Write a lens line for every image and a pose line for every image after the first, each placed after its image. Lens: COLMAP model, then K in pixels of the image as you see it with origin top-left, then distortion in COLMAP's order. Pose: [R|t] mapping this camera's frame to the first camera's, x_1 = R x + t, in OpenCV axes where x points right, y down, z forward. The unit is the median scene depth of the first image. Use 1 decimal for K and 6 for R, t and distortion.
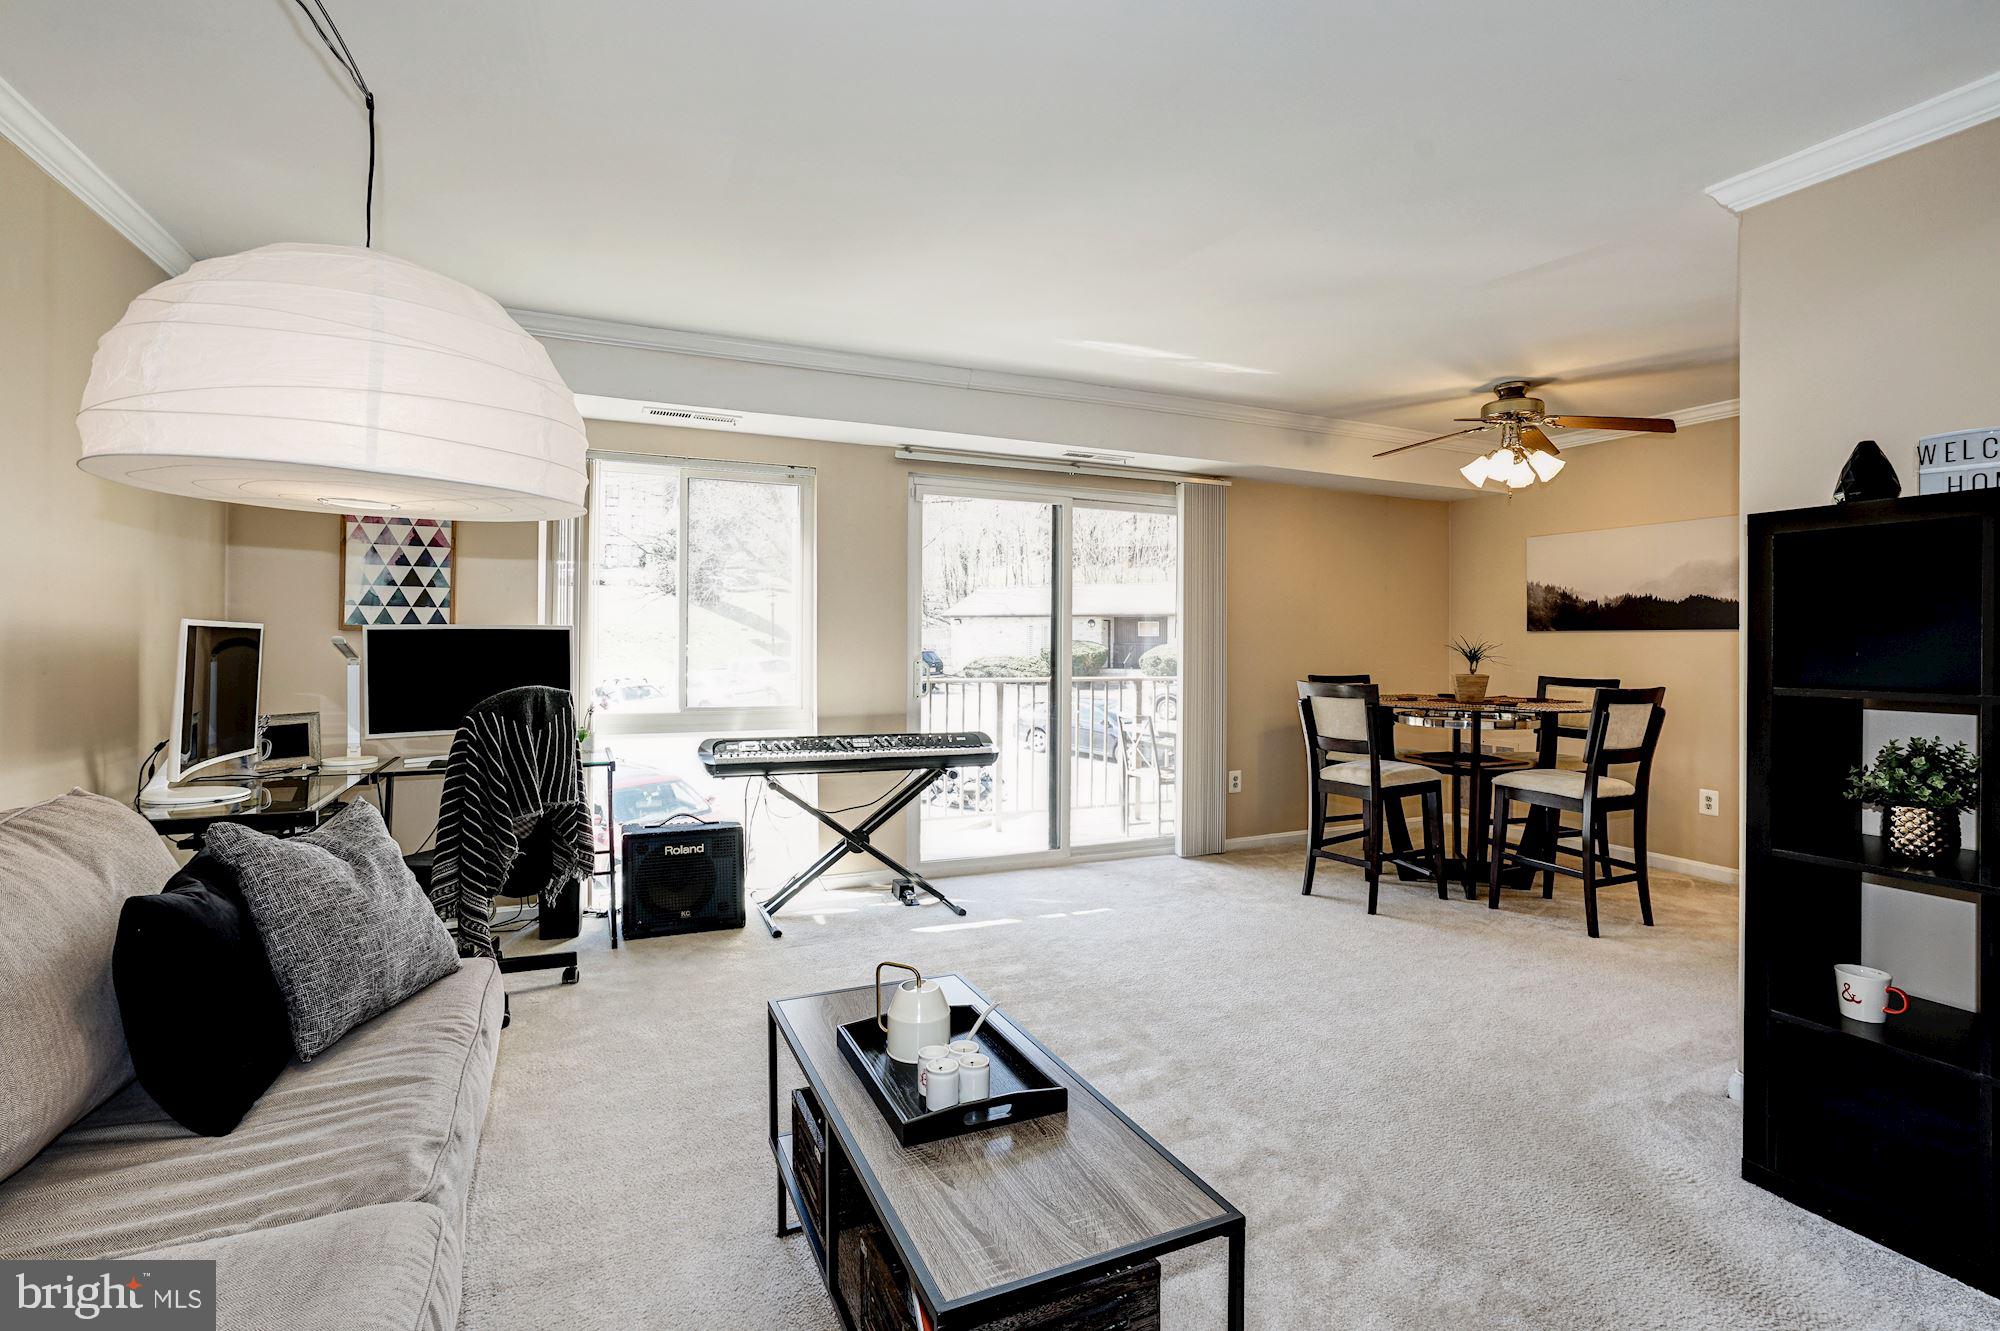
lens RADIAL K [[944.3, 0, 1010.2], [0, 944.3, 636.4], [0, 0, 1]] dist [-0.050142, 0.027880]
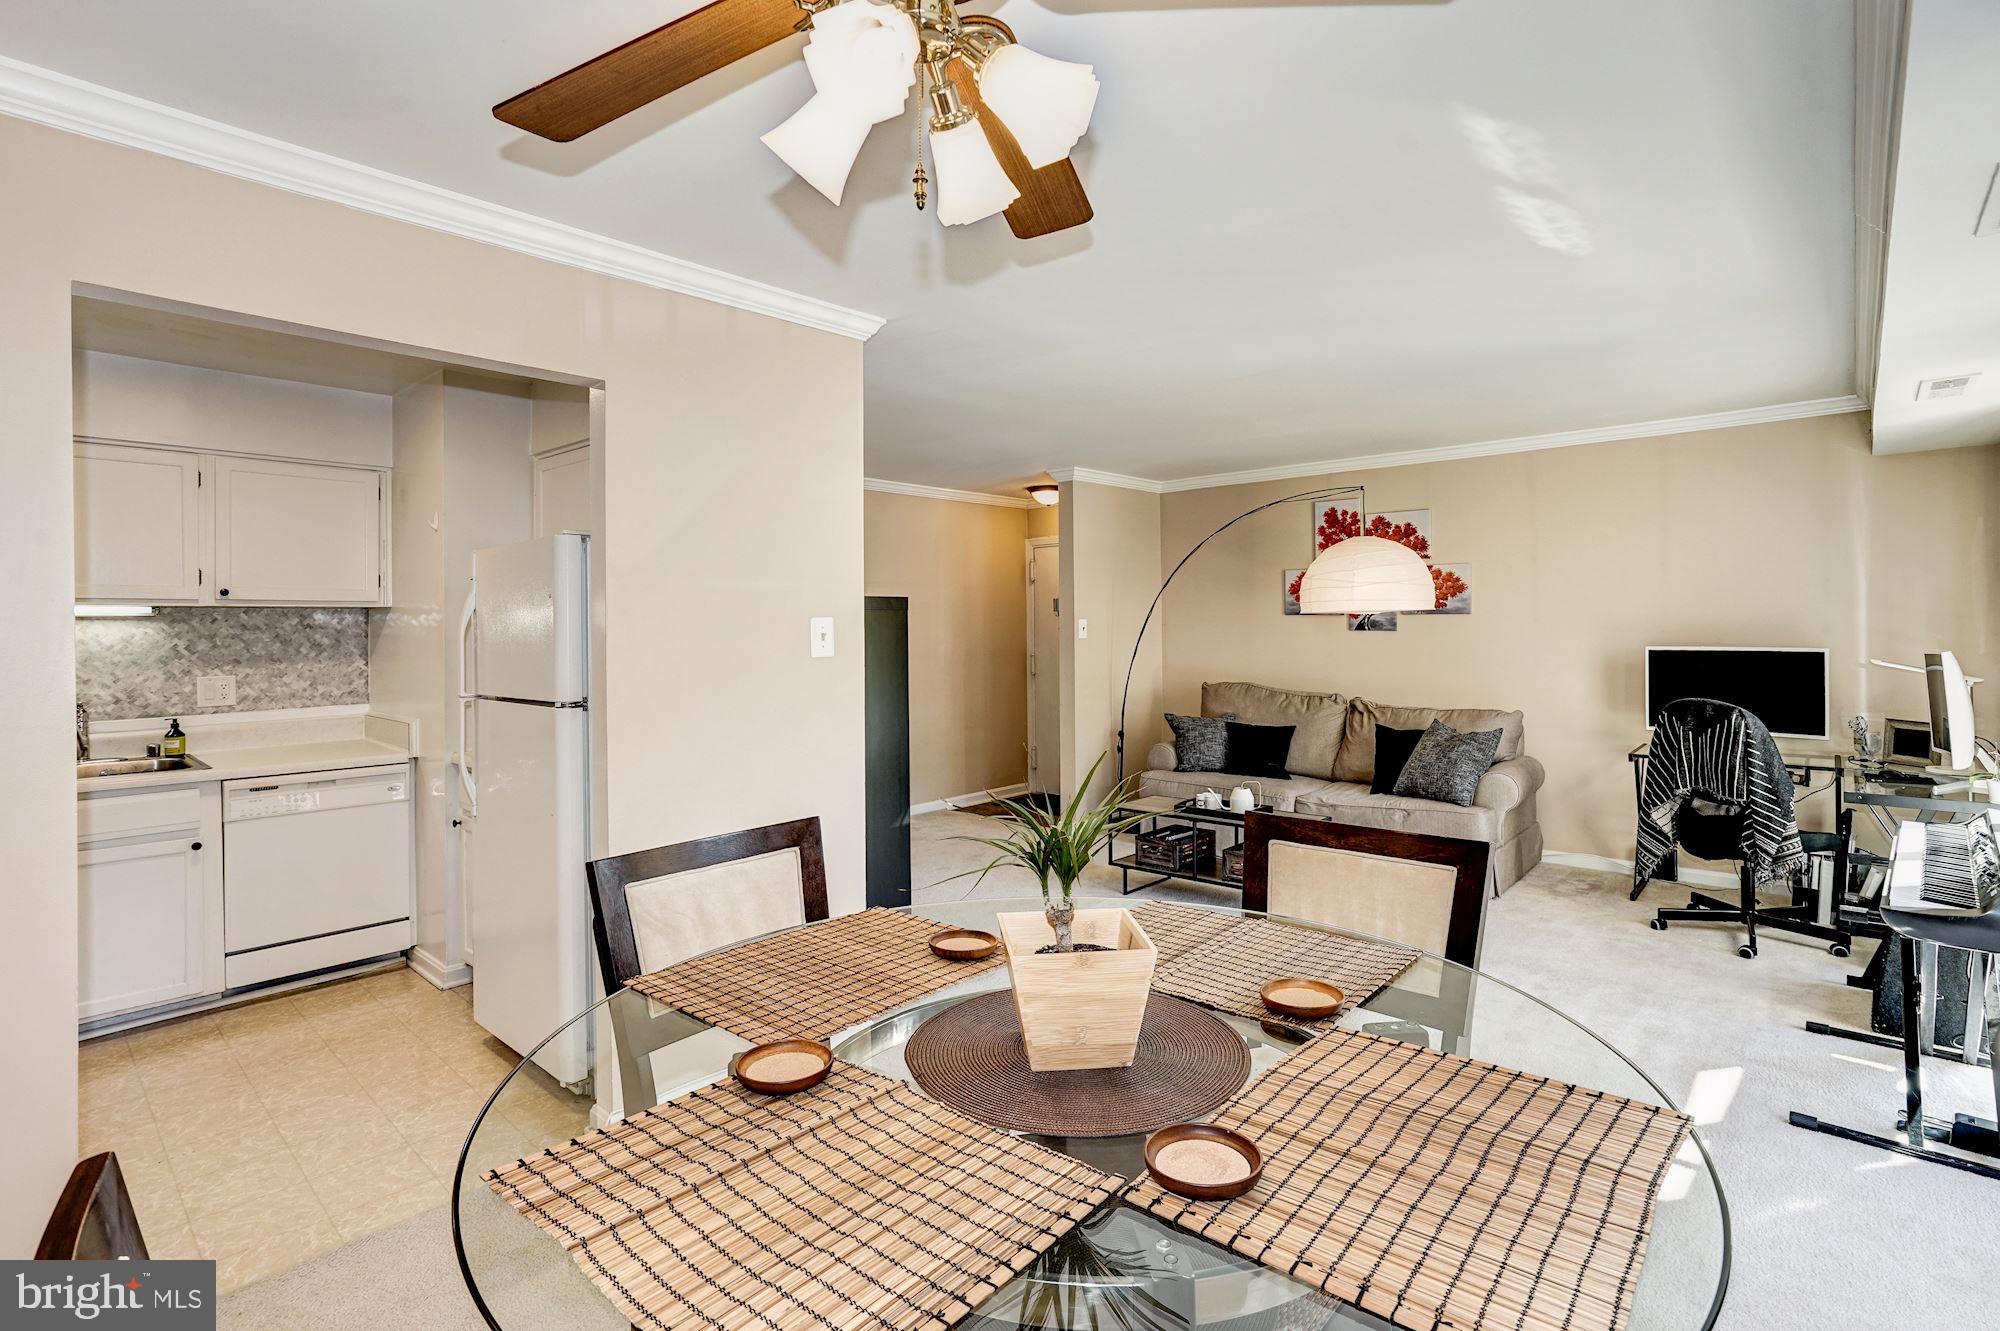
lens RADIAL K [[966.3, 0, 1010.0], [0, 966.3, 621.1], [0, 0, 1]] dist [-0.042454, 0.025670]
pose [[-0.917666, 0.001234, -0.397350, 0.665260], [0.005752, 0.999932, -0.010180, -0.034818], [0.397310, -0.011628, -0.917611, 1.342708]]
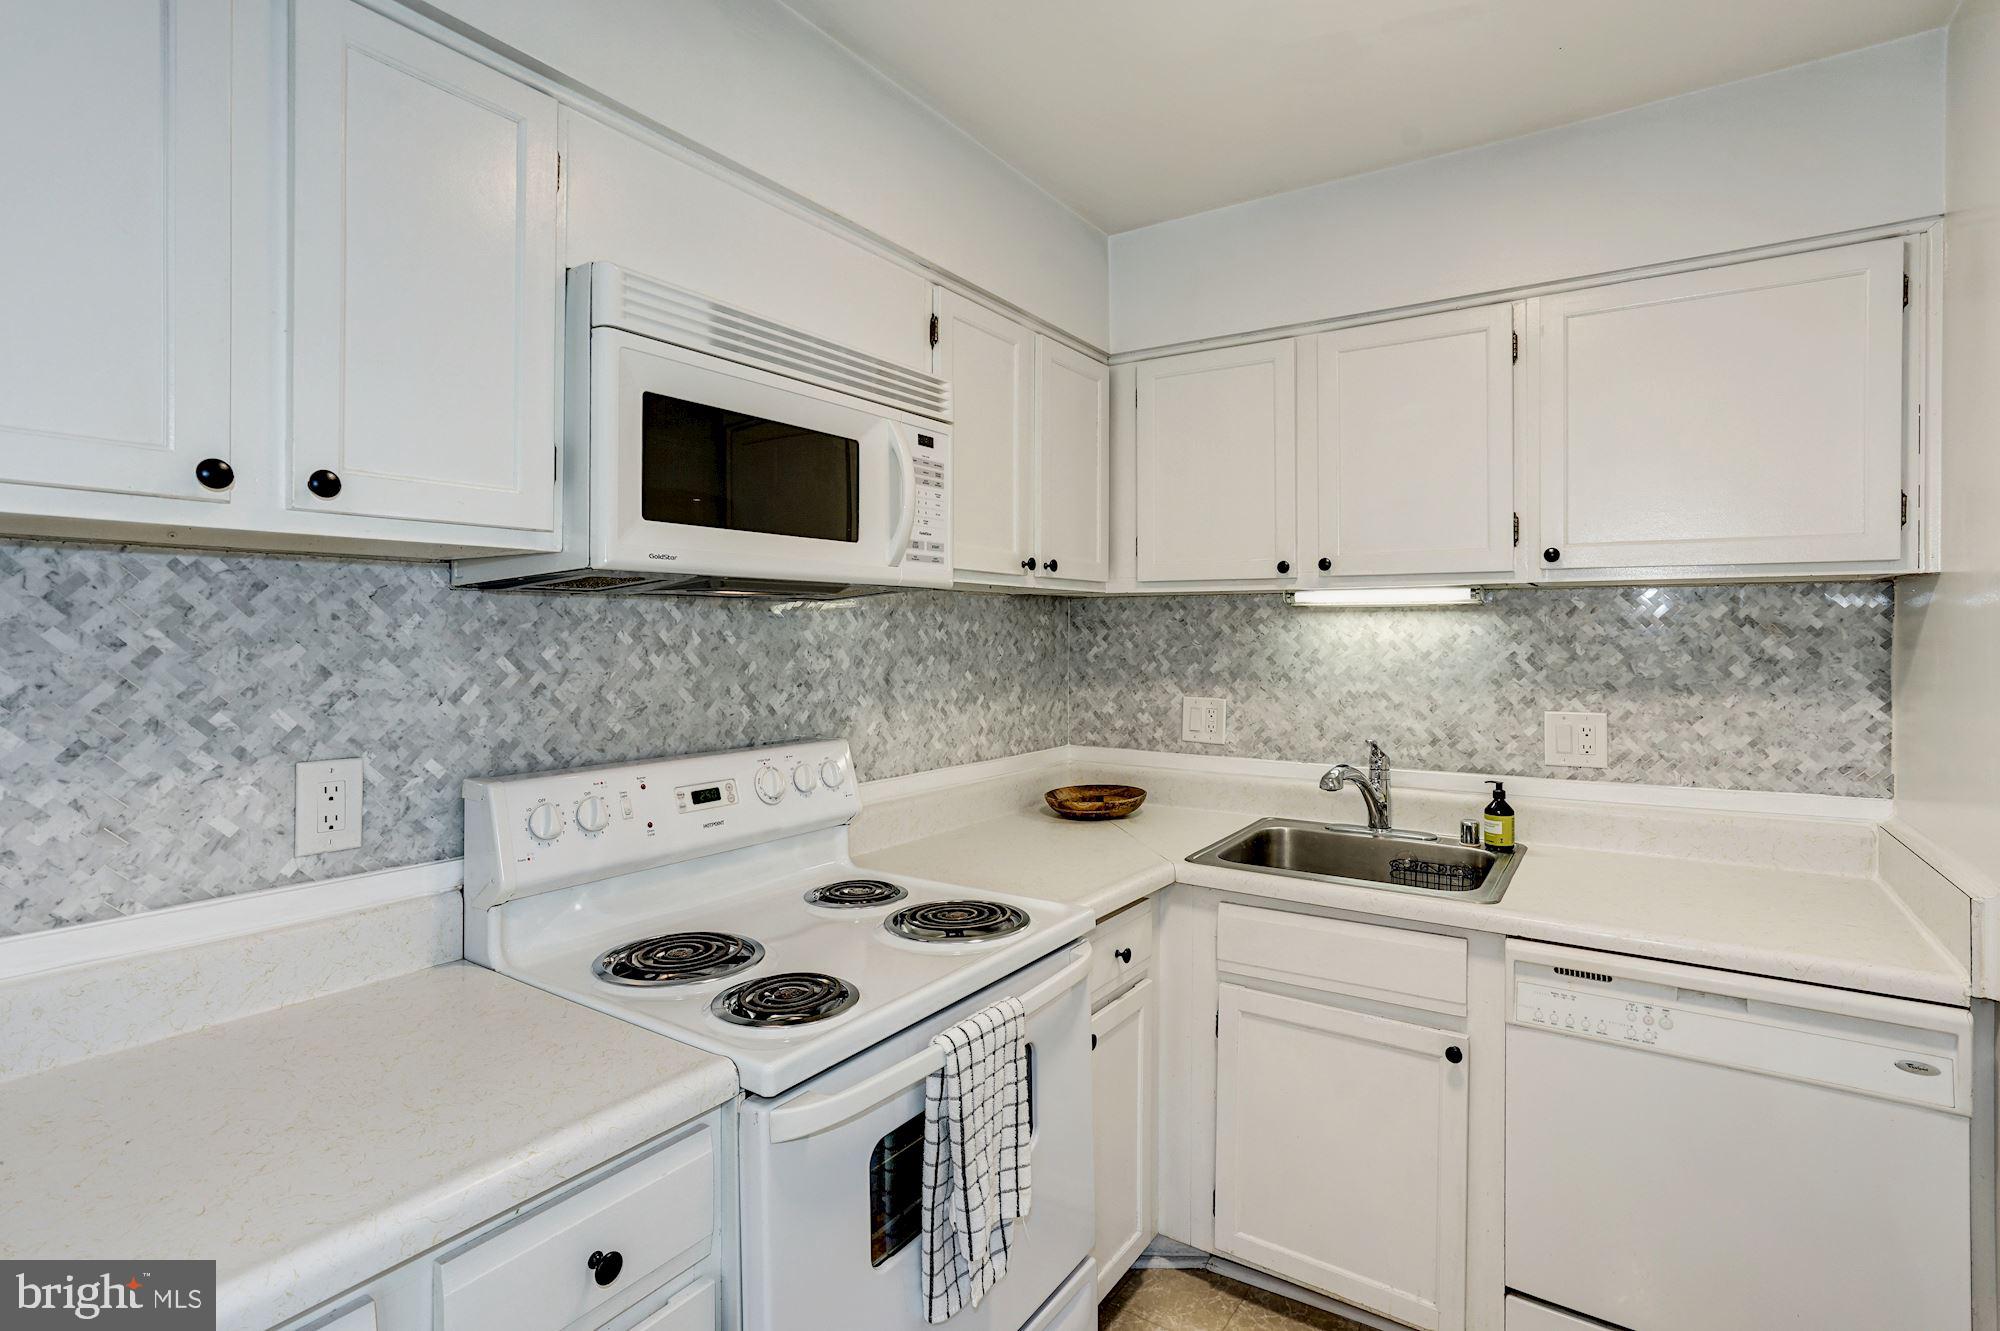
lens RADIAL K [[971.1, 0, 1011.7], [0, 971.1, 629.5], [0, 0, 1]] dist [-0.044522, 0.028844]
pose [[-0.526557, -0.003007, 0.850134, 0.730817], [-0.006326, 0.999980, -0.000380, -0.037212], [-0.850116, -0.005578, -0.526566, 0.694377]]
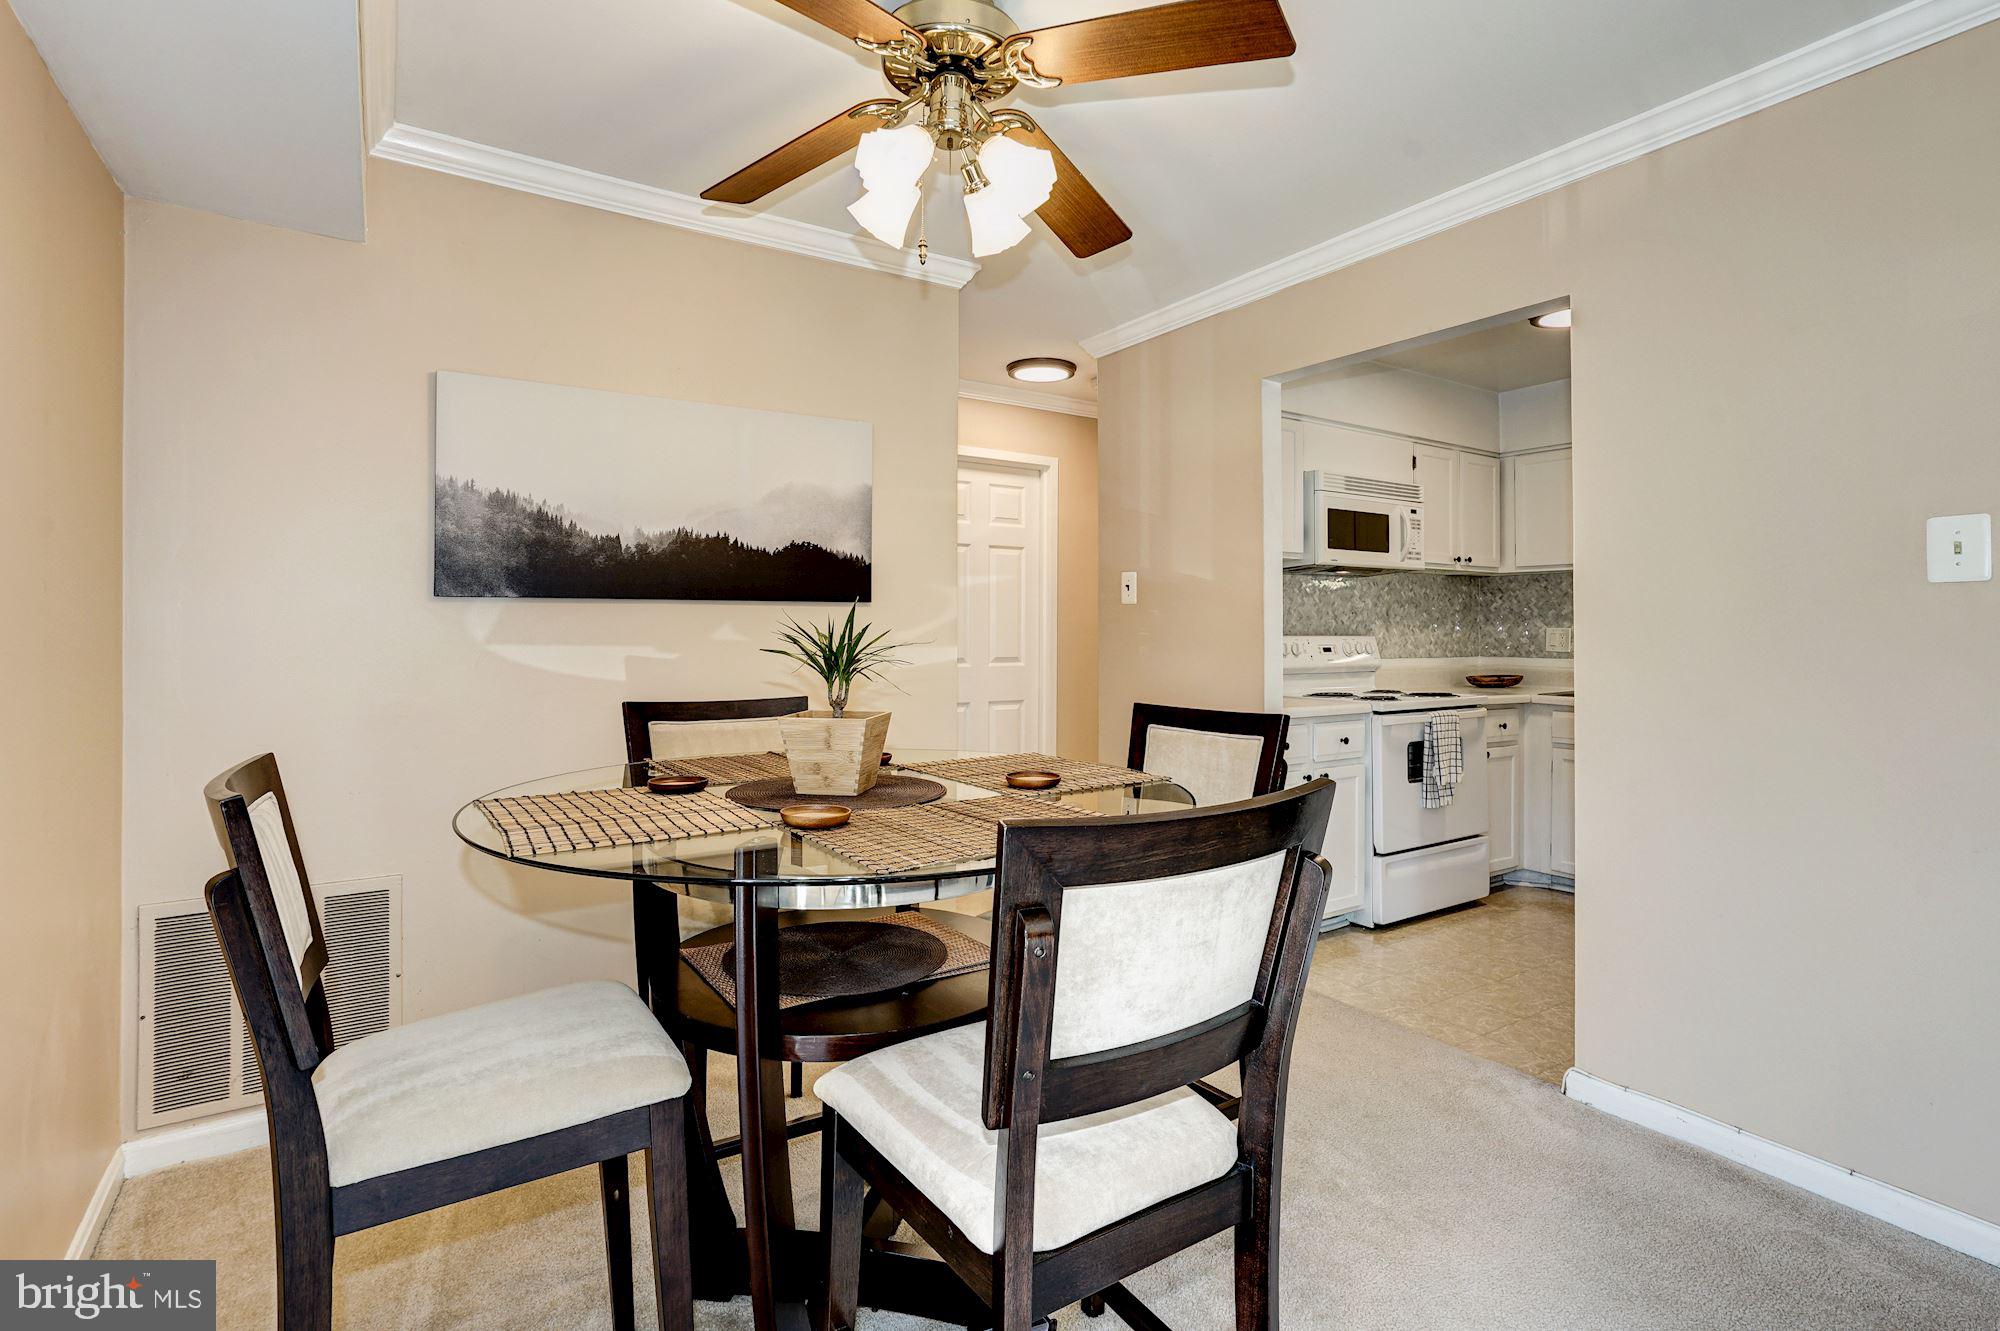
lens RADIAL K [[971.1, 0, 1011.7], [0, 971.1, 629.5], [0, 0, 1]] dist [-0.044522, 0.028844]
pose [[-0.149919, -0.002270, 0.988696, 0.129193], [-0.003987, 0.999991, 0.001691, 0.010182], [-0.988690, -0.003688, -0.149927, 1.099239]]
